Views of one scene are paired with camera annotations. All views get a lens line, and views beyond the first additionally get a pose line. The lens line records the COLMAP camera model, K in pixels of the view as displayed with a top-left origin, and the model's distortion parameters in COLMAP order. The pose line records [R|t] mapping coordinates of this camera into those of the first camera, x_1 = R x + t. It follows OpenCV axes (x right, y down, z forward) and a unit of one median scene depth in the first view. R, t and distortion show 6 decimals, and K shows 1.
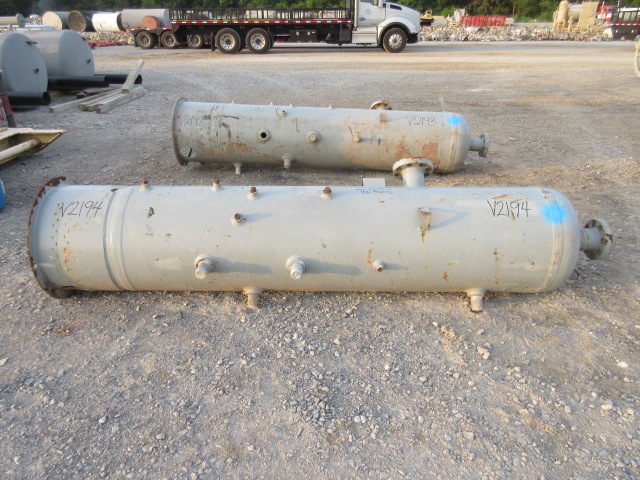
lens RADIAL K [[475.6, 0, 319.5], [0, 475.6, 240.0], [0, 0, 1]] dist [-0.006094, 0.008884]
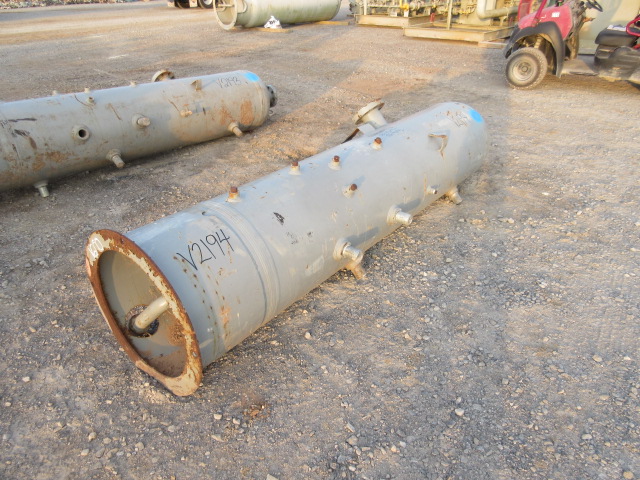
lens RADIAL K [[475.6, 0, 317.6], [0, 475.6, 241.0], [0, 0, 1]] dist [-0.006094, 0.008884]
pose [[0.616084, -0.387526, 0.685758, -0.476480], [0.343288, 0.915672, 0.209043, -0.090990], [-0.708939, 0.106625, 0.697164, 0.214966]]
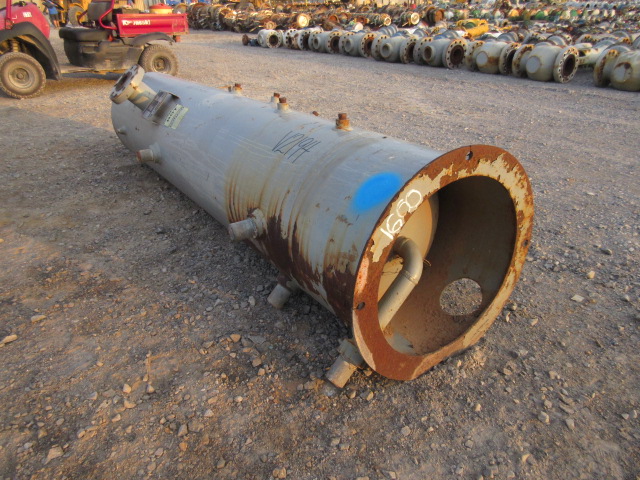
lens RADIAL K [[475.6, 0, 318.2], [0, 475.6, 237.7], [0, 0, 1]] dist [-0.006094, 0.008884]
pose [[-0.559022, -0.350452, 0.751450, -0.485921], [0.369693, 0.705867, 0.604217, -0.219240], [-0.742174, 0.615577, -0.265035, 0.715491]]
